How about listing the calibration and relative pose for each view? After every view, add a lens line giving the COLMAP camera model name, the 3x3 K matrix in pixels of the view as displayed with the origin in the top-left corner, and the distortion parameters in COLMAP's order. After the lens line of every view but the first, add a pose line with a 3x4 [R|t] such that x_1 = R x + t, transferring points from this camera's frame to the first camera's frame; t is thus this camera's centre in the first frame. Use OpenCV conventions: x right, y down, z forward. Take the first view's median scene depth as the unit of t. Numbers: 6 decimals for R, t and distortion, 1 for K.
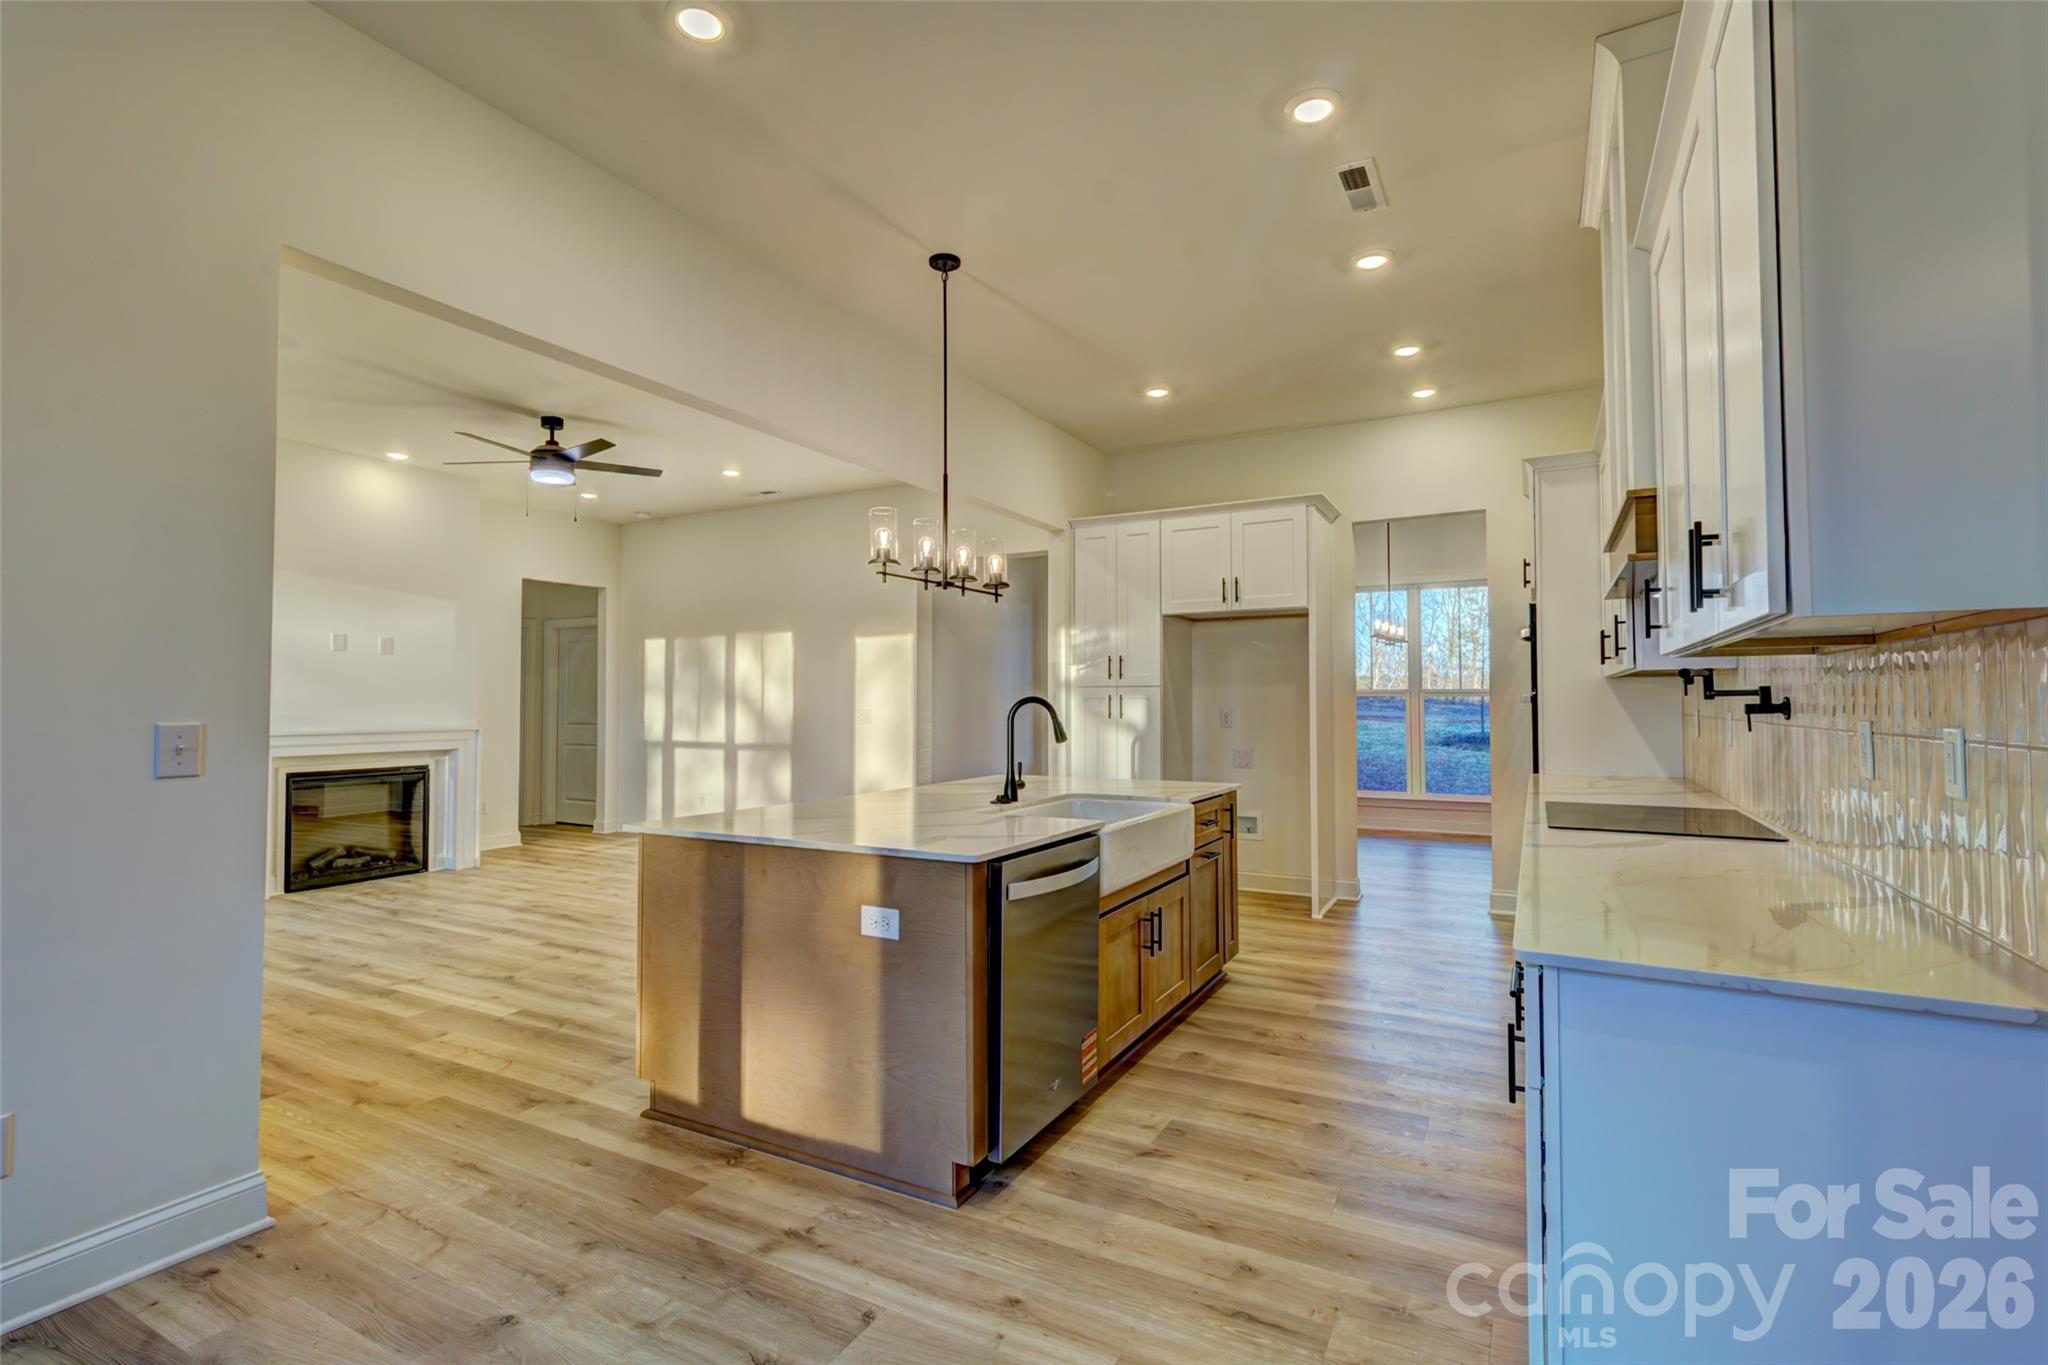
lens RADIAL K [[941.7, 0, 1019.1], [0, 941.7, 677.4], [0, 0, 1]] dist [0.006027, -0.000308]
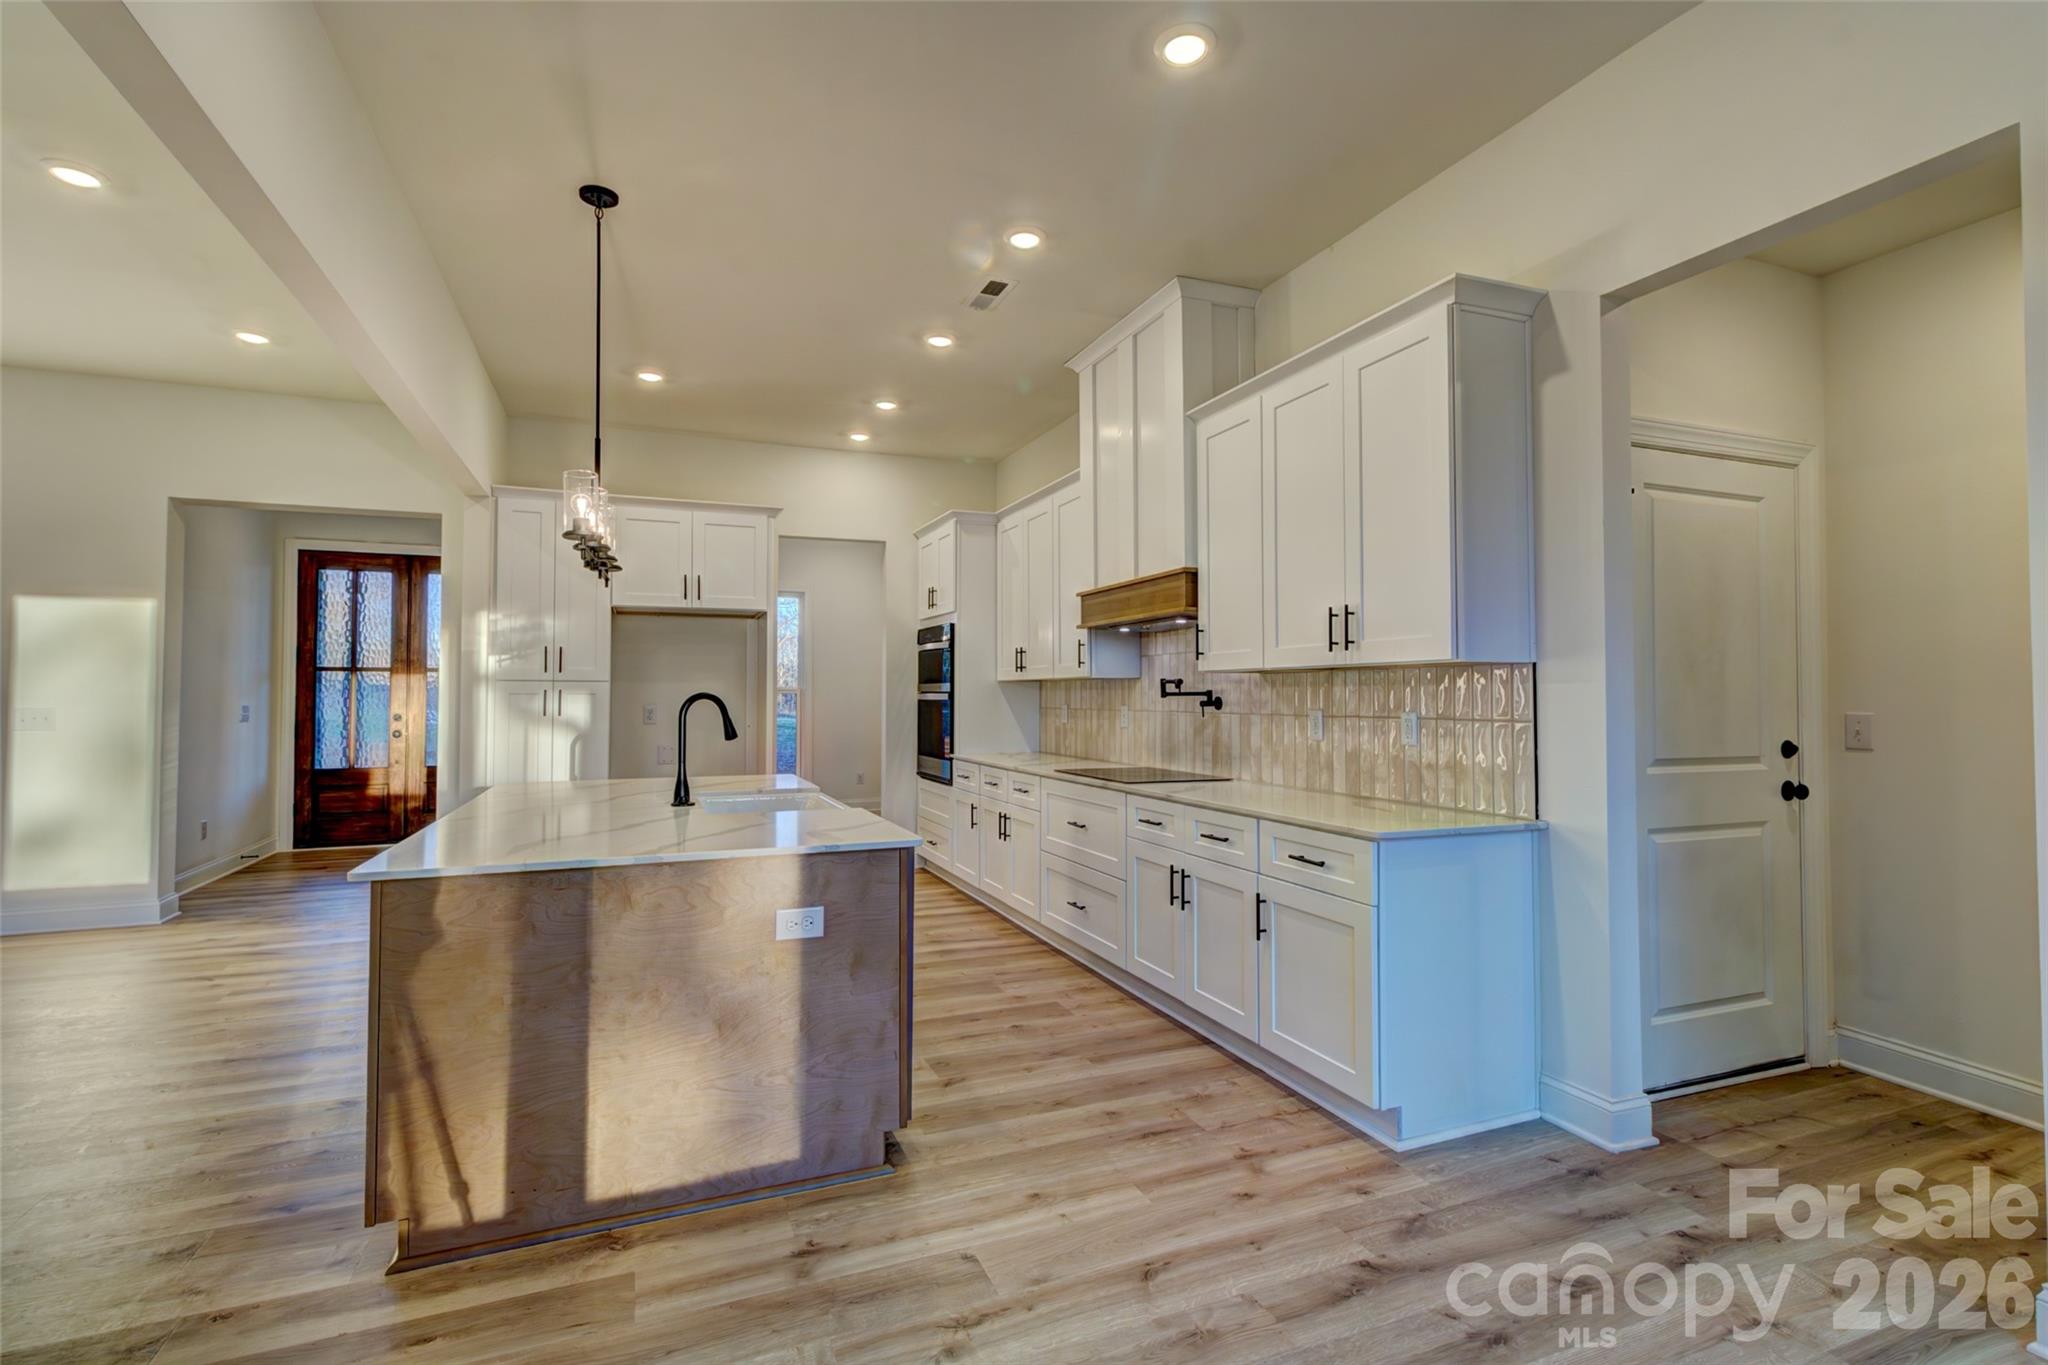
lens RADIAL K [[941.7, 0, 1018.4], [0, 941.7, 677.7], [0, 0, 1]] dist [0.006027, -0.000308]
pose [[0.632439, 0.019567, 0.774363, -0.511517], [-0.022481, 0.999723, -0.006901, 0.004455], [-0.774284, -0.013044, 0.632704, 0.139270]]
